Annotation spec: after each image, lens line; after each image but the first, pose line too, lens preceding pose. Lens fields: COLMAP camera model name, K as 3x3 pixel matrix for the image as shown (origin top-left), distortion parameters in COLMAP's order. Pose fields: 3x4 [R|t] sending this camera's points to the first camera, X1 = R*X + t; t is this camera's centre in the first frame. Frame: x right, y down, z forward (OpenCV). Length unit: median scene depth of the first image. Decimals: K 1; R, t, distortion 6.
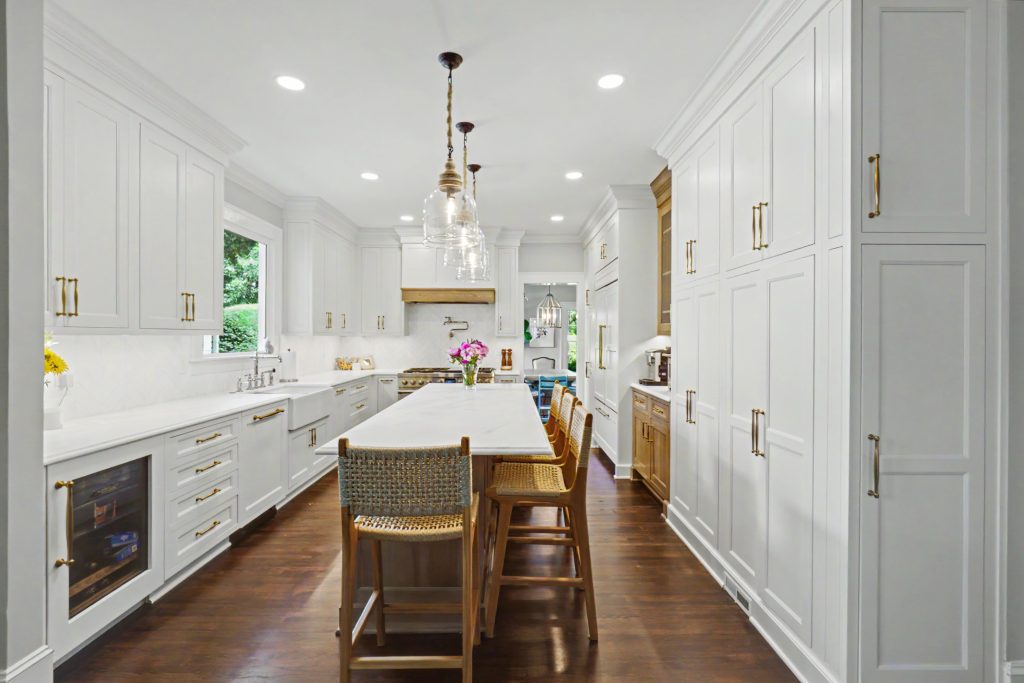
lens RADIAL K [[473.4, 0, 513.4], [0, 473.4, 337.0], [0, 0, 1]] dist [-0.001265, -0.000429]
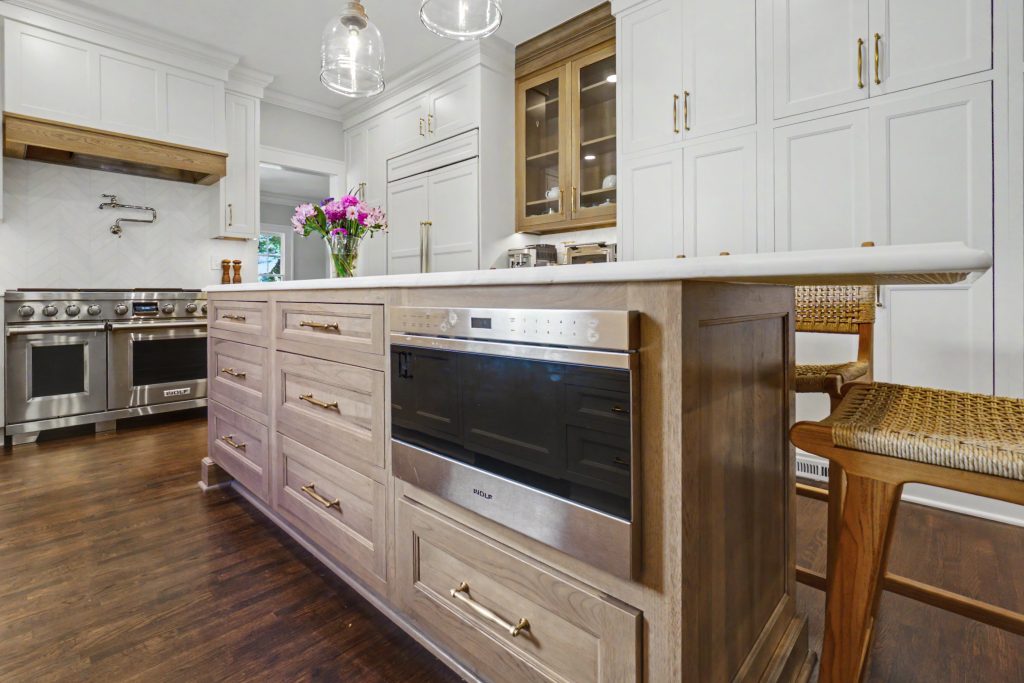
lens RADIAL K [[478.1, 0, 514.5], [0, 478.1, 297.5], [0, 0, 1]] dist [-0.004175, -0.000235]
pose [[0.688815, -0.008021, 0.724893, -0.360157], [0.006677, 0.999967, 0.004720, 0.125058], [-0.724906, 0.001589, 0.688846, 0.487150]]
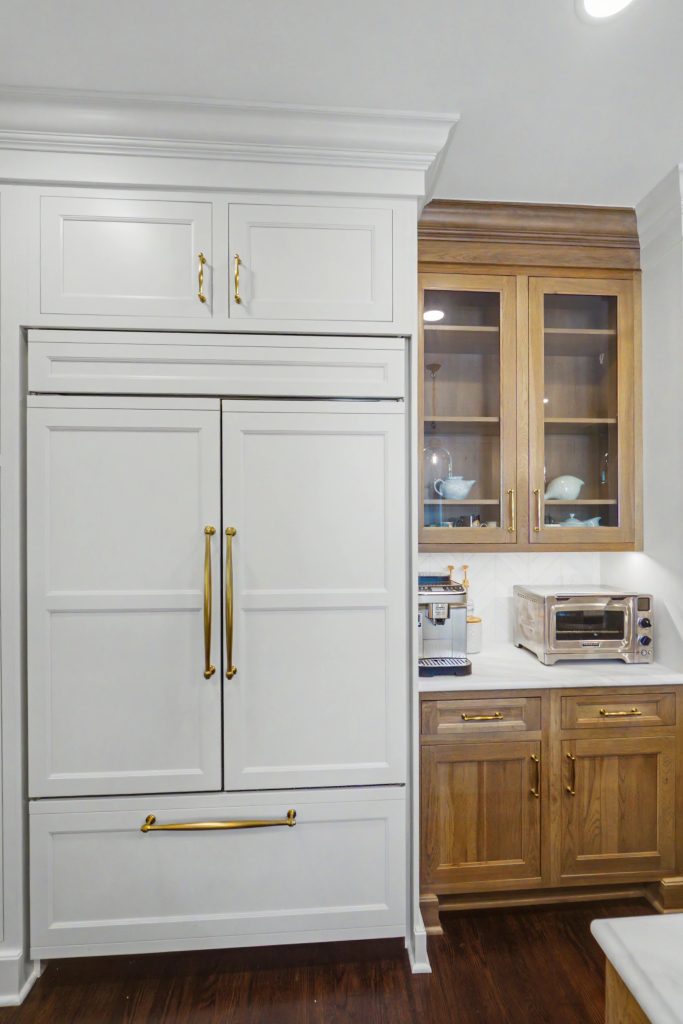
lens RADIAL K [[473.4, 0, 342.9], [0, 473.4, 533.1], [0, 0, 1]] dist [-0.001265, -0.000429]
pose [[-0.061890, -0.007712, 0.998053, -0.150879], [0.004558, 0.999958, 0.008010, -0.029596], [-0.998073, 0.005045, -0.061852, 1.249982]]
